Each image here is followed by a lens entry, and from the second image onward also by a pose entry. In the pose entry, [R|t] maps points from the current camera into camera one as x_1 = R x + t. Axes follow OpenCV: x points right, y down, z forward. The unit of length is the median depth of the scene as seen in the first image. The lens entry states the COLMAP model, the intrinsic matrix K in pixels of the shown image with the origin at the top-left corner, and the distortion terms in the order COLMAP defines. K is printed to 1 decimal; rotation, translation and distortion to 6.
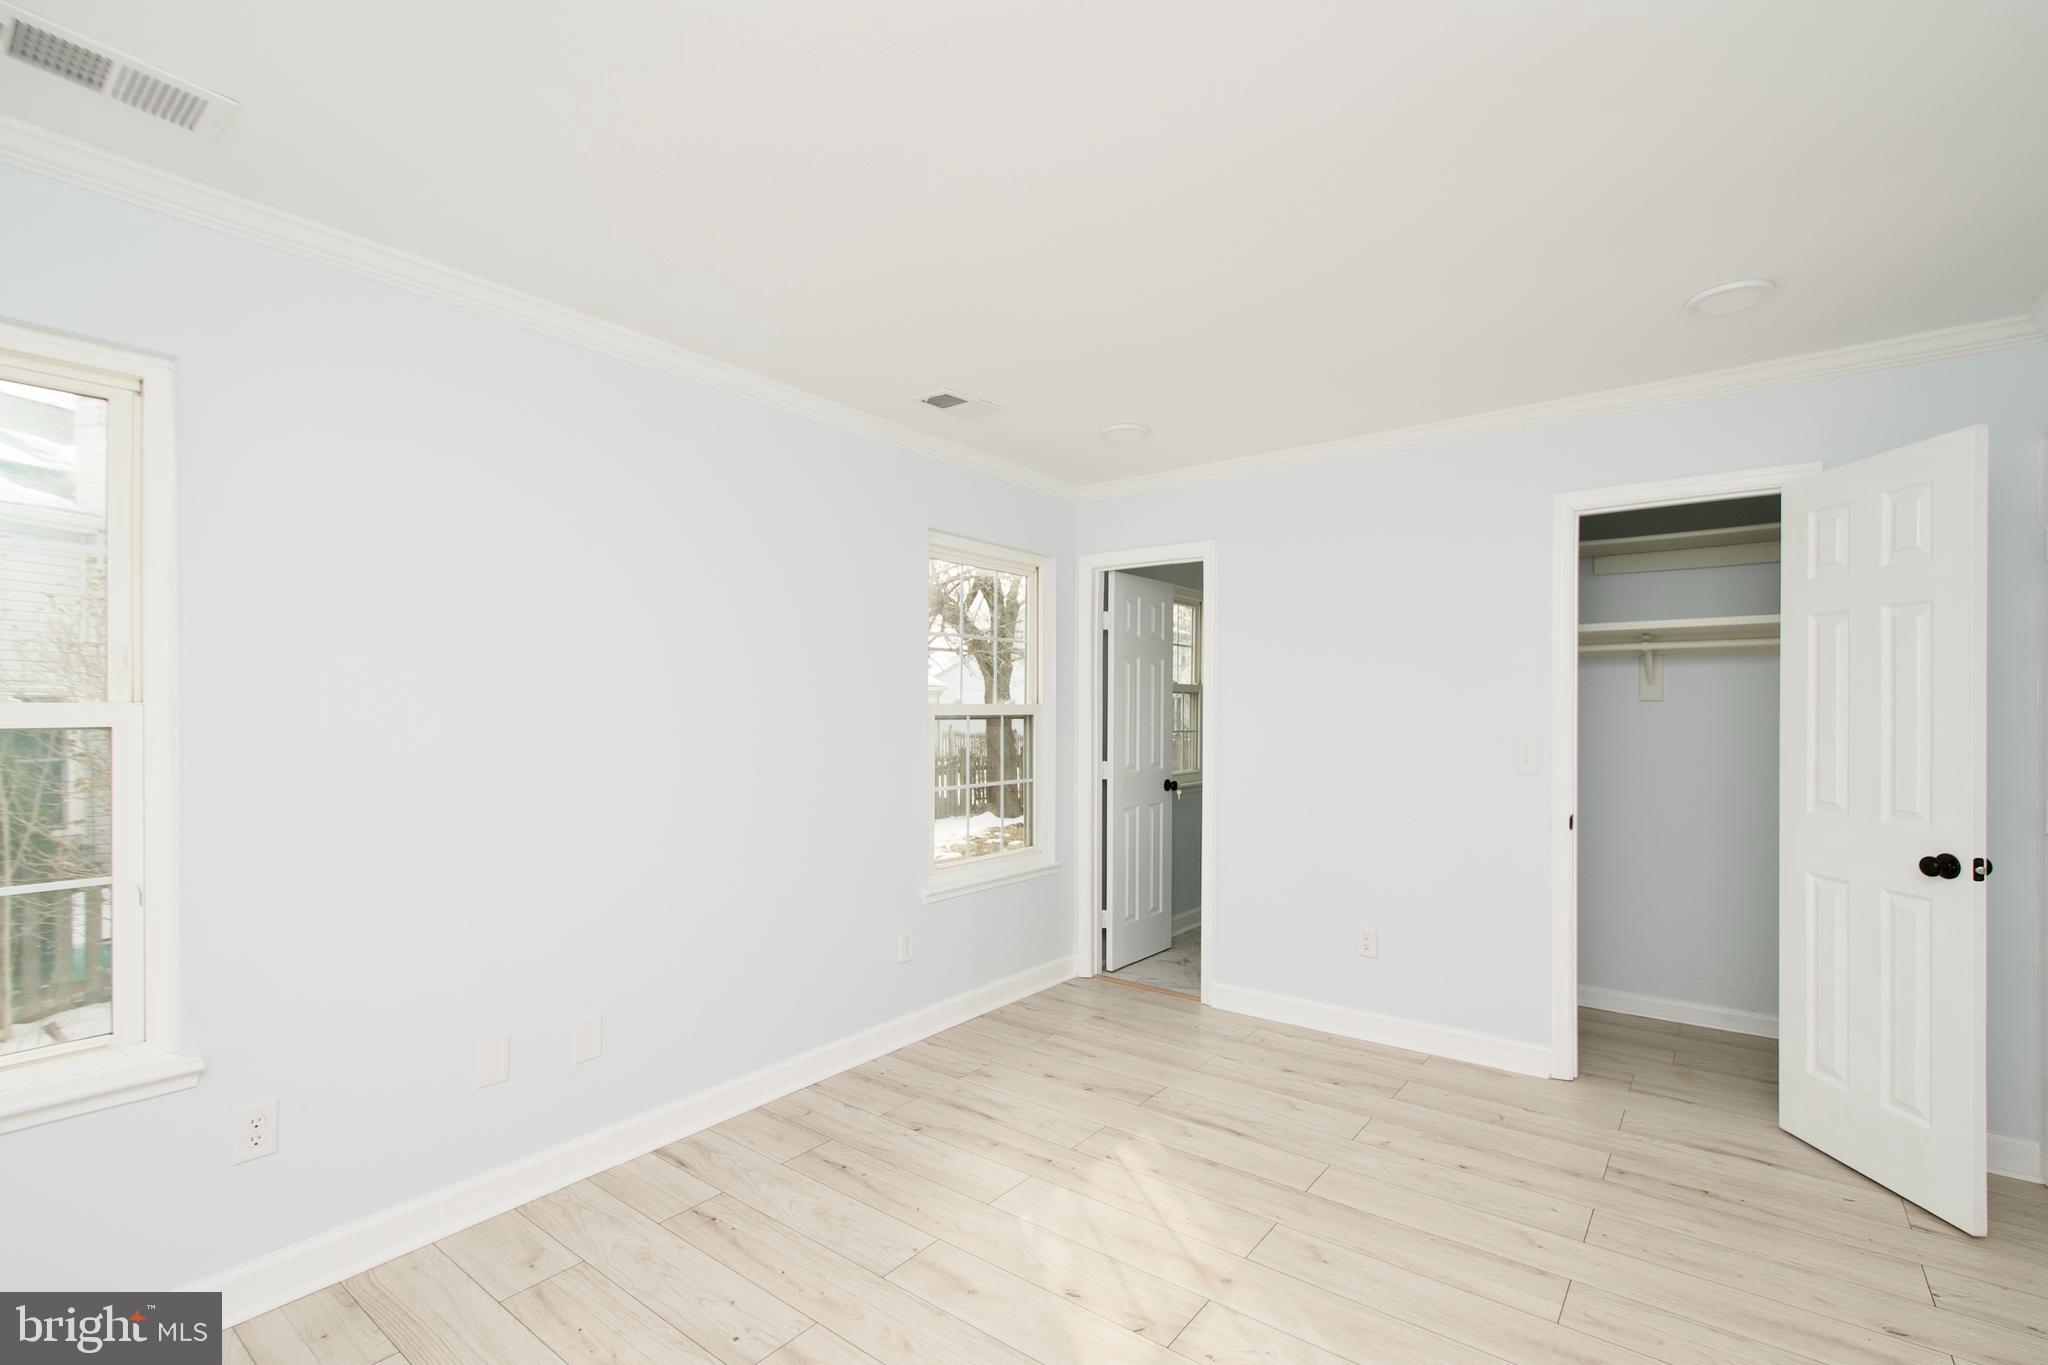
lens RADIAL K [[899.8, 0, 1040.1], [0, 899.8, 713.9], [0, 0, 1]] dist [0.018373, -0.011072]
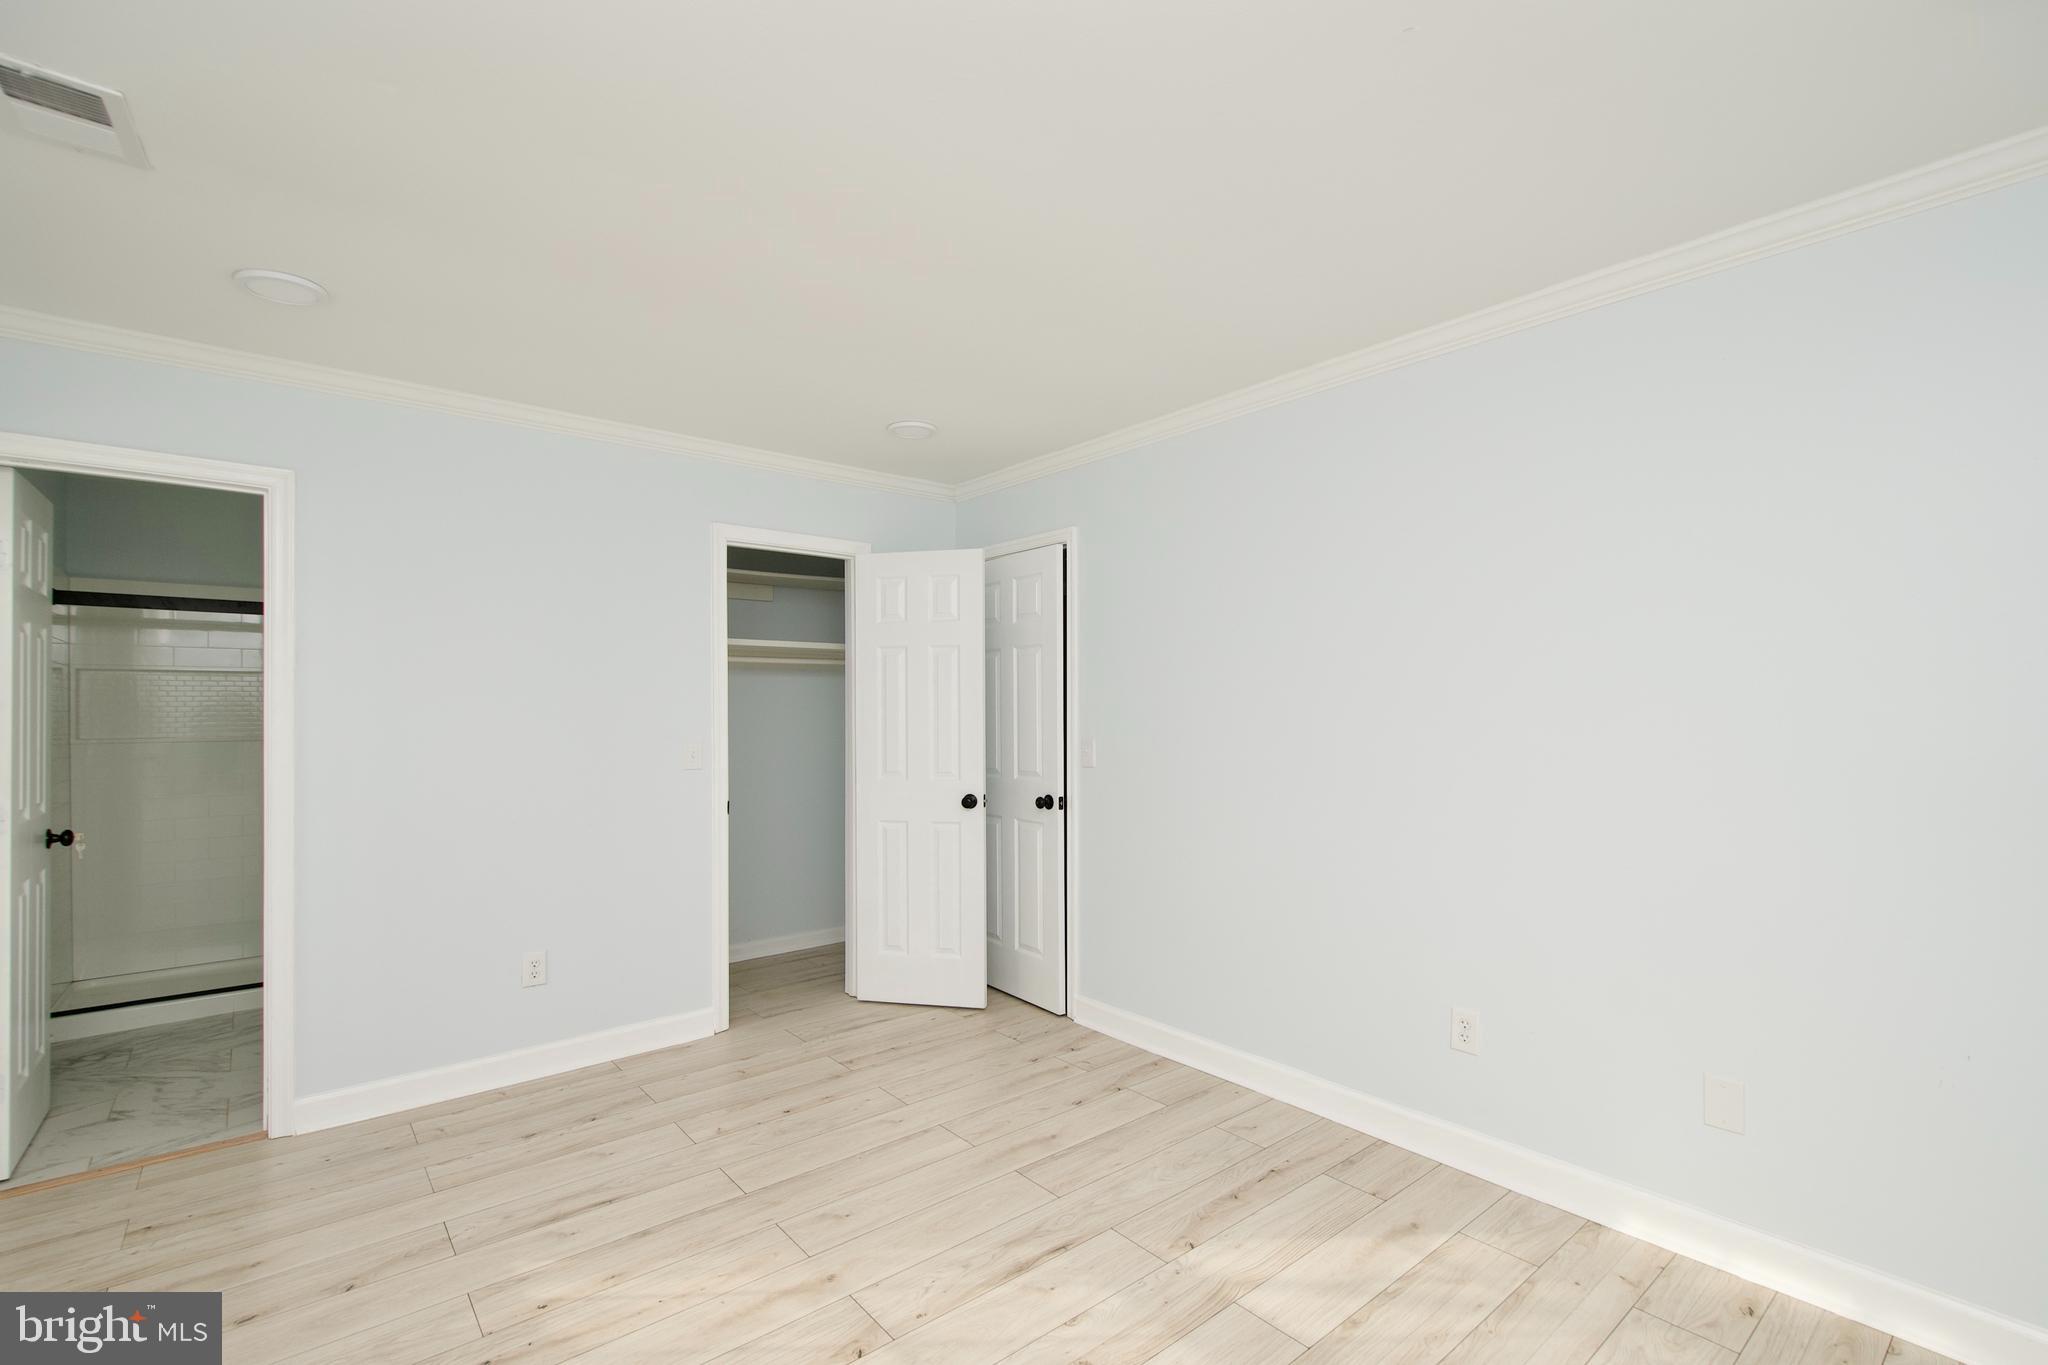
lens RADIAL K [[899.8, 0, 1040.1], [0, 899.8, 713.9], [0, 0, 1]] dist [0.018373, -0.011072]
pose [[0.226362, -0.003002, 0.974039, -0.485016], [0.007438, 0.999971, 0.001354, 0.000832], [-0.974015, 0.006938, 0.226378, 0.366873]]
